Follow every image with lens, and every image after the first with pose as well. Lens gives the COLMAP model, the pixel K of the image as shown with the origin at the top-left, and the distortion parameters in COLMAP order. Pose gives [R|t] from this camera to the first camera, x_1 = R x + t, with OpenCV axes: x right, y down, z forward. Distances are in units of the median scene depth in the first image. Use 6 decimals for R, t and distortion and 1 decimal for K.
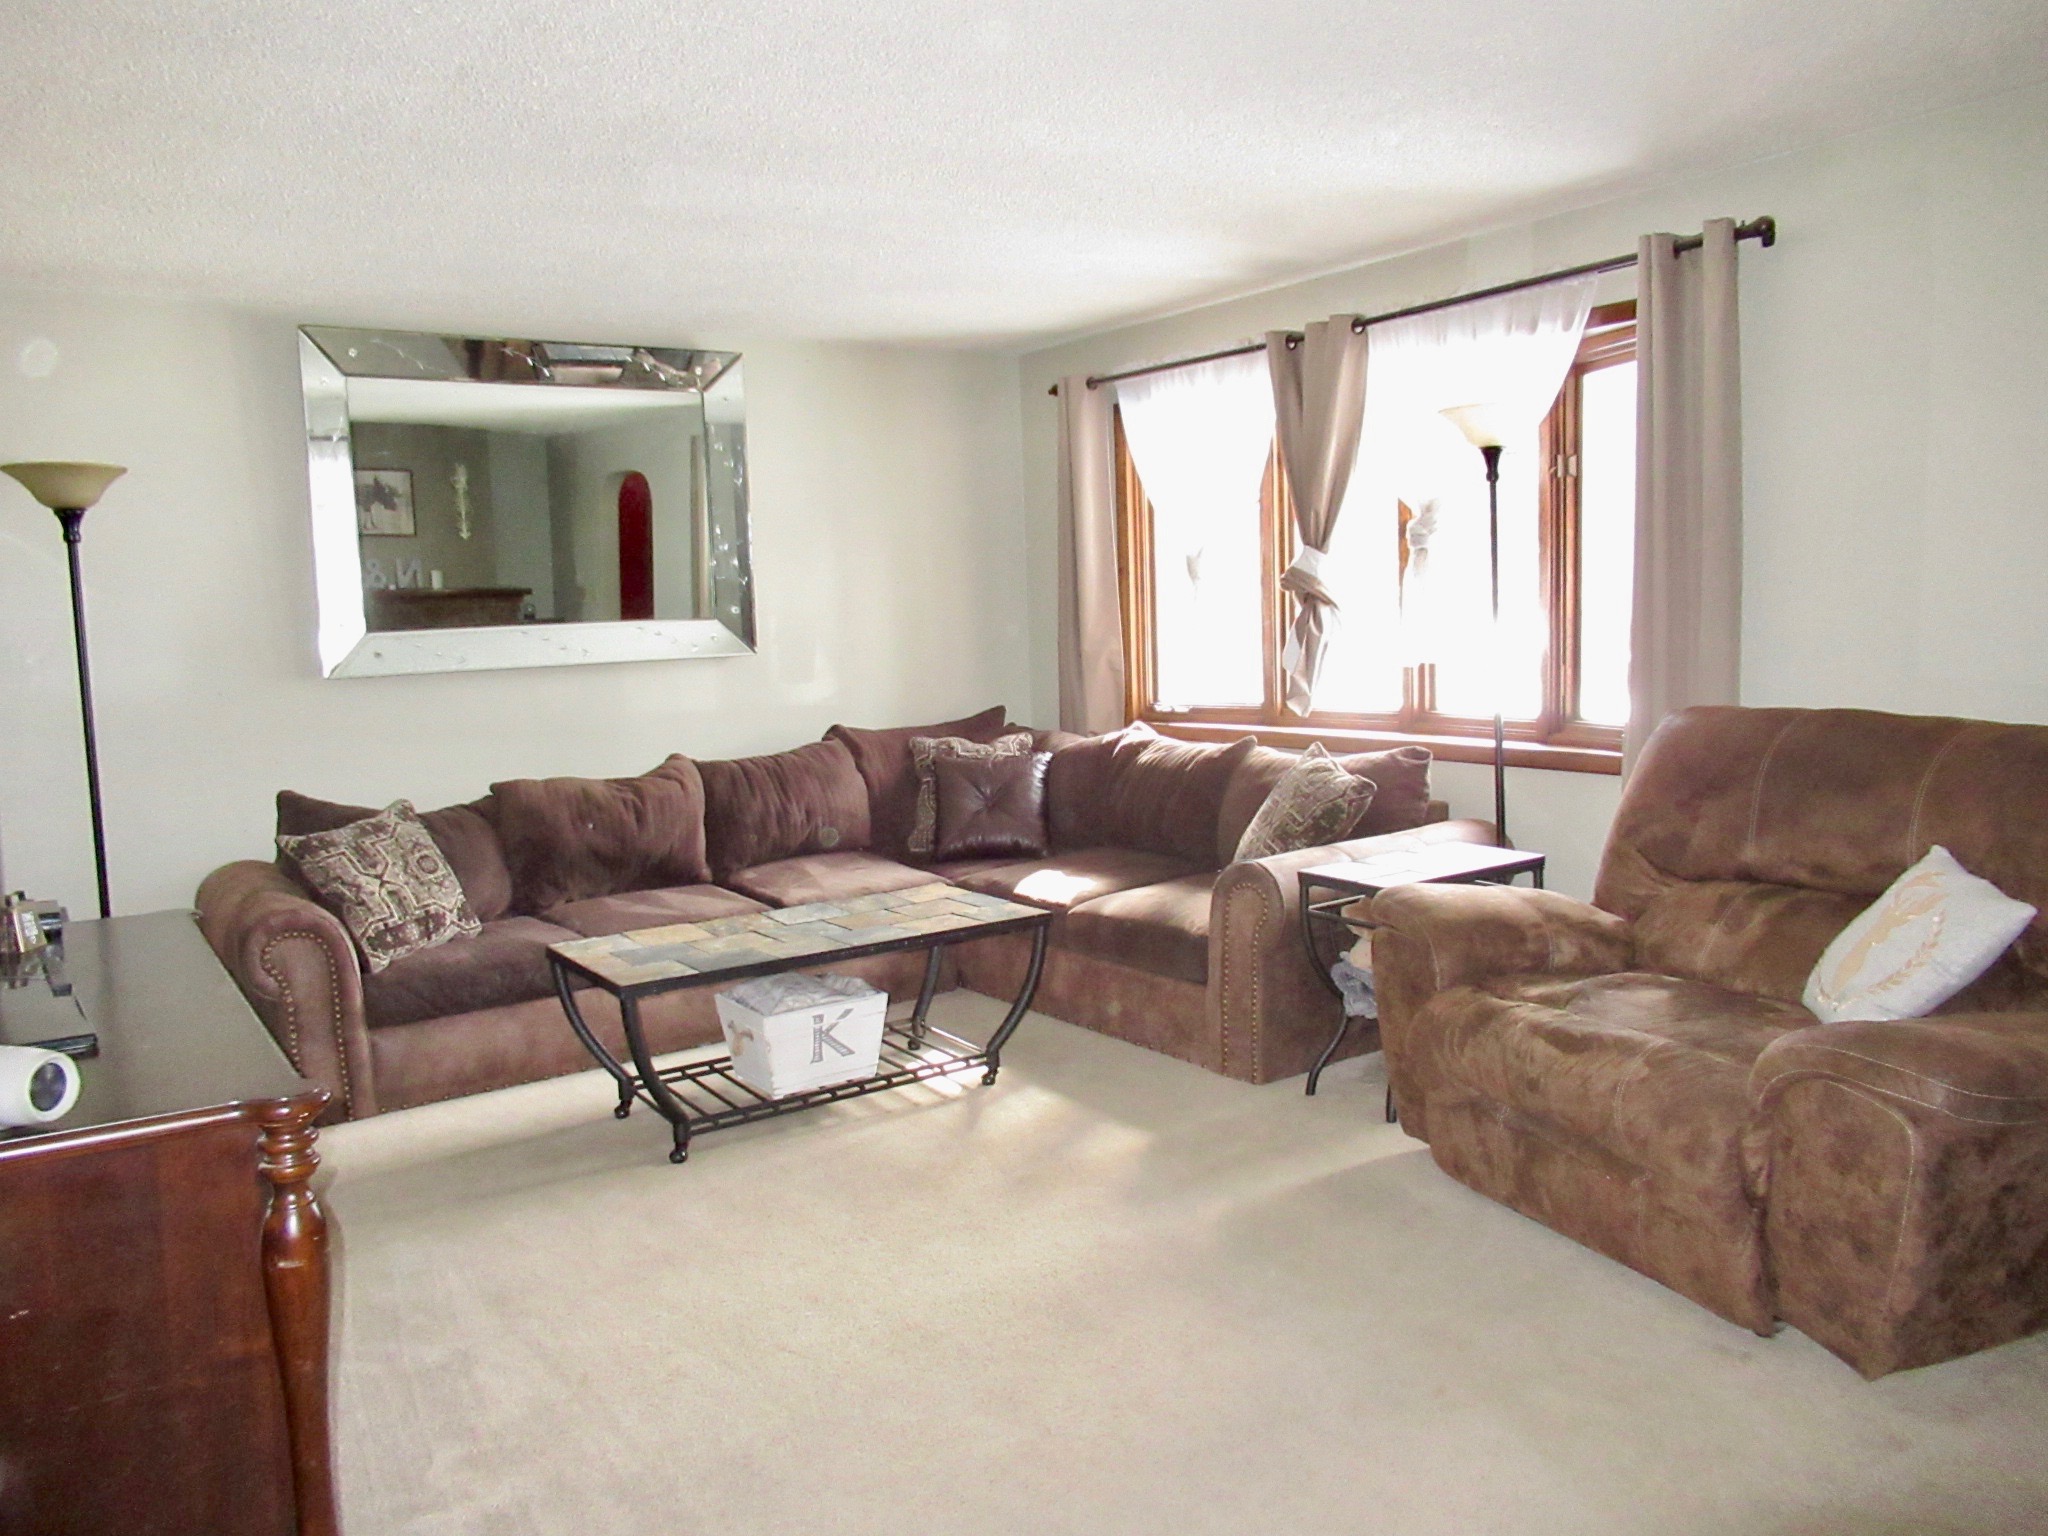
lens RADIAL K [[1515.5, 0, 1024.9], [0, 1515.5, 763.4], [0, 0, 1]] dist [0.003891, 0.001574]
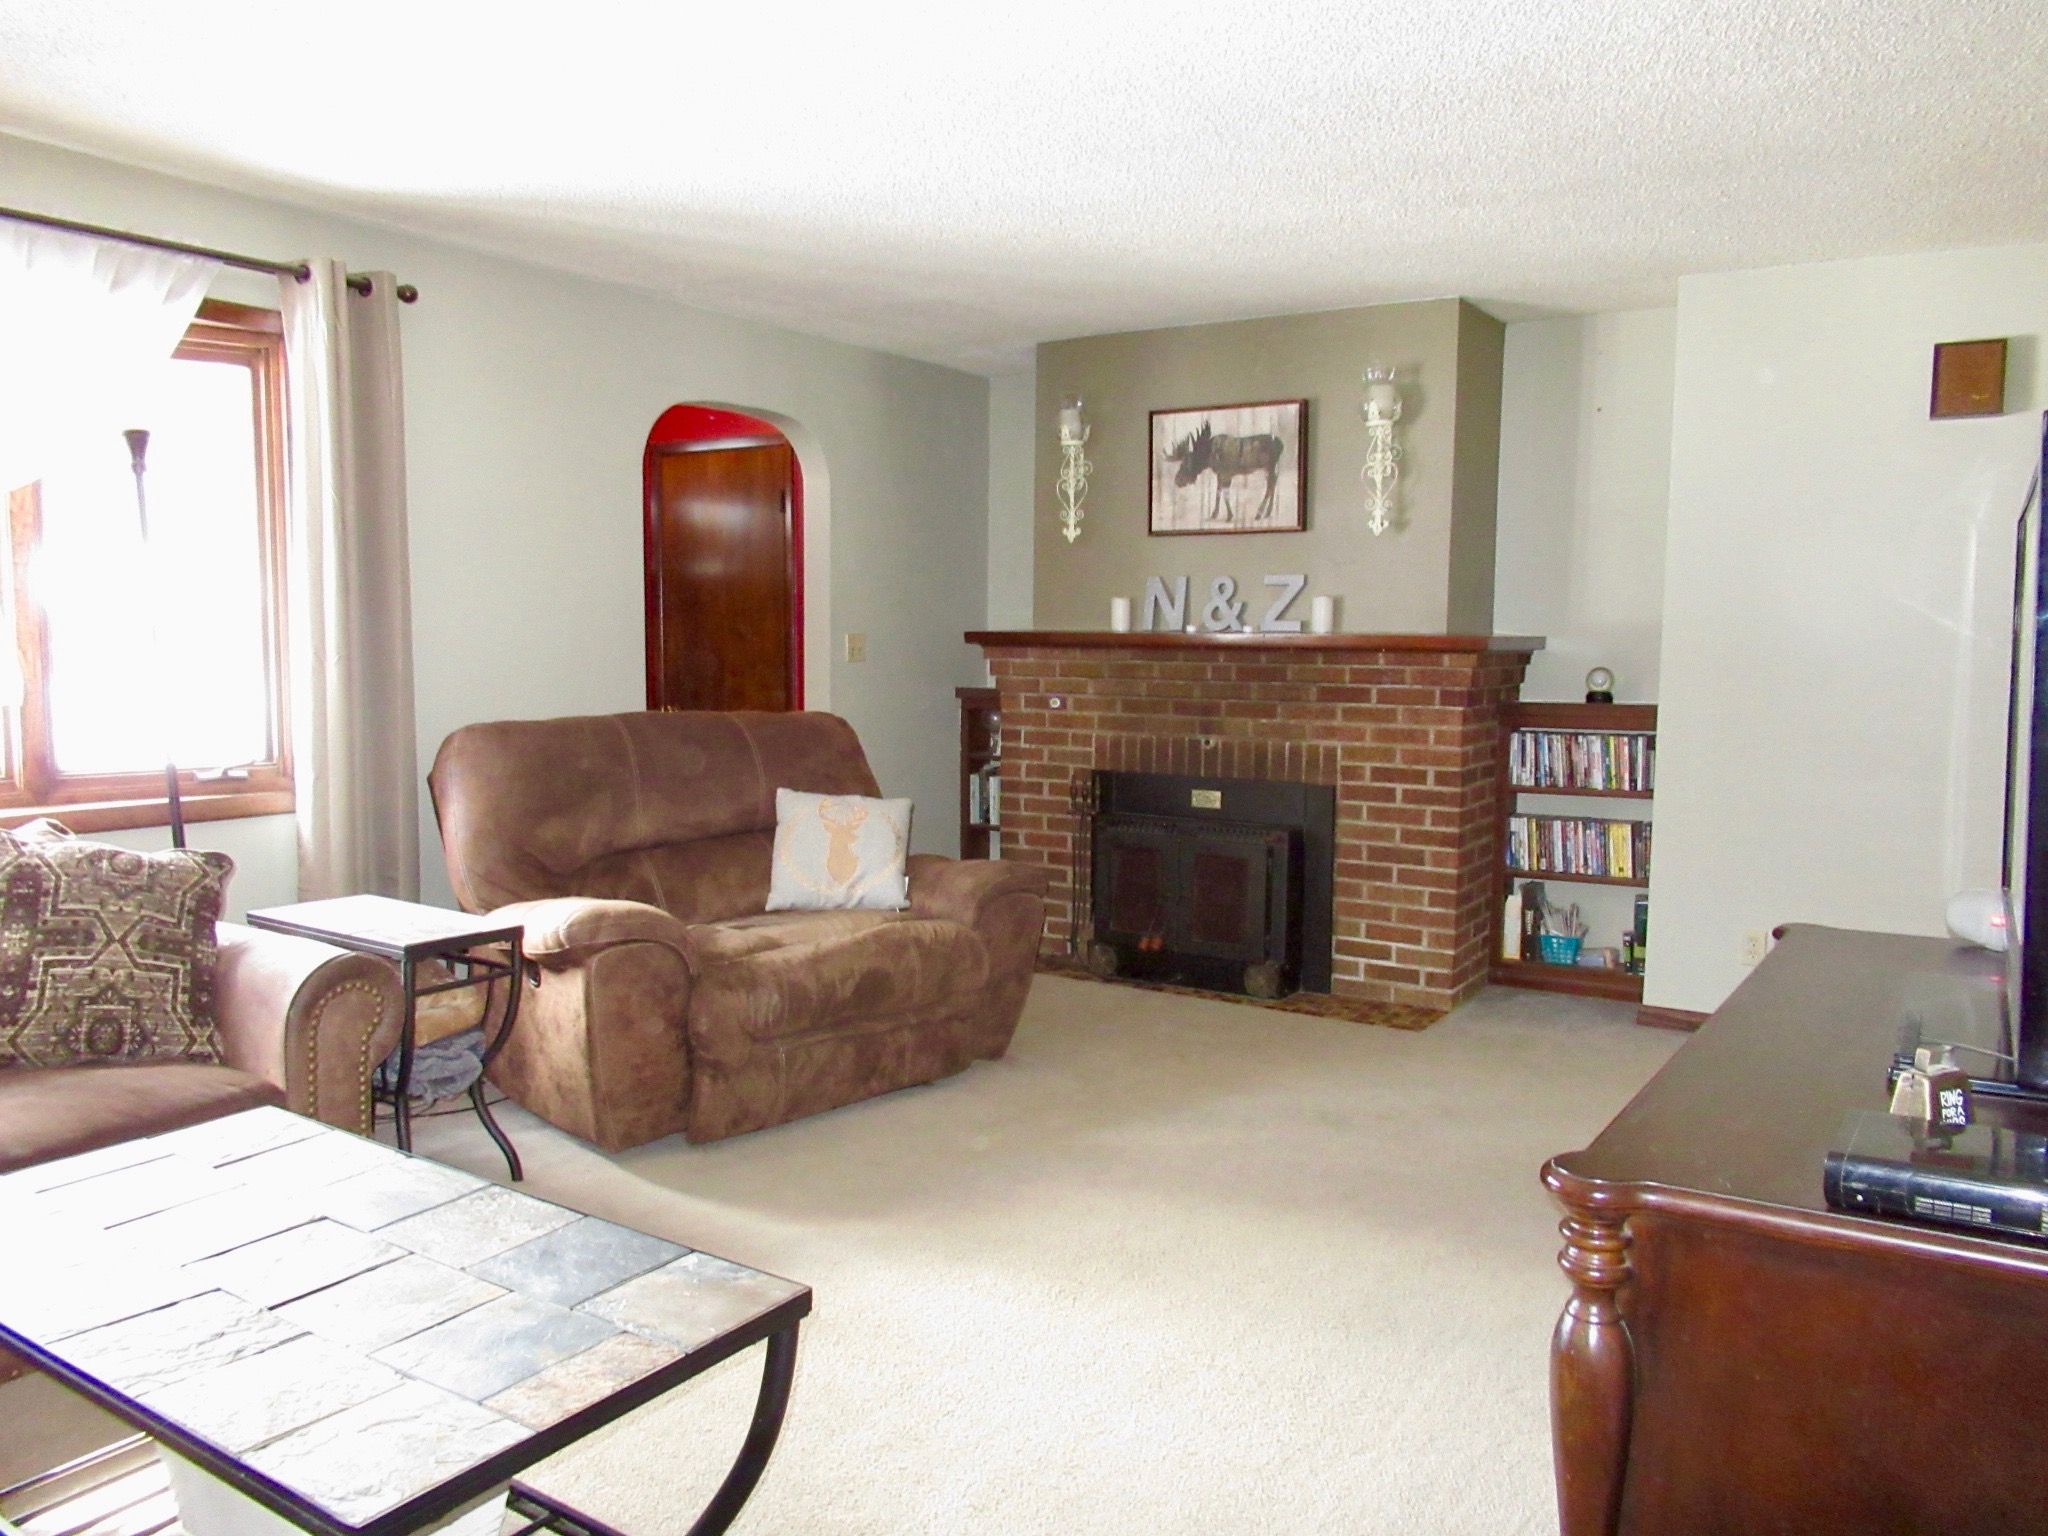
lens RADIAL K [[1515.5, 0, 1023.6], [0, 1515.5, 768.8], [0, 0, 1]] dist [0.003891, 0.001574]
pose [[-0.379459, -0.088948, 0.920923, -0.728532], [0.077267, 0.988844, 0.127346, -0.114800], [-0.921977, 0.119480, -0.368353, 1.024869]]
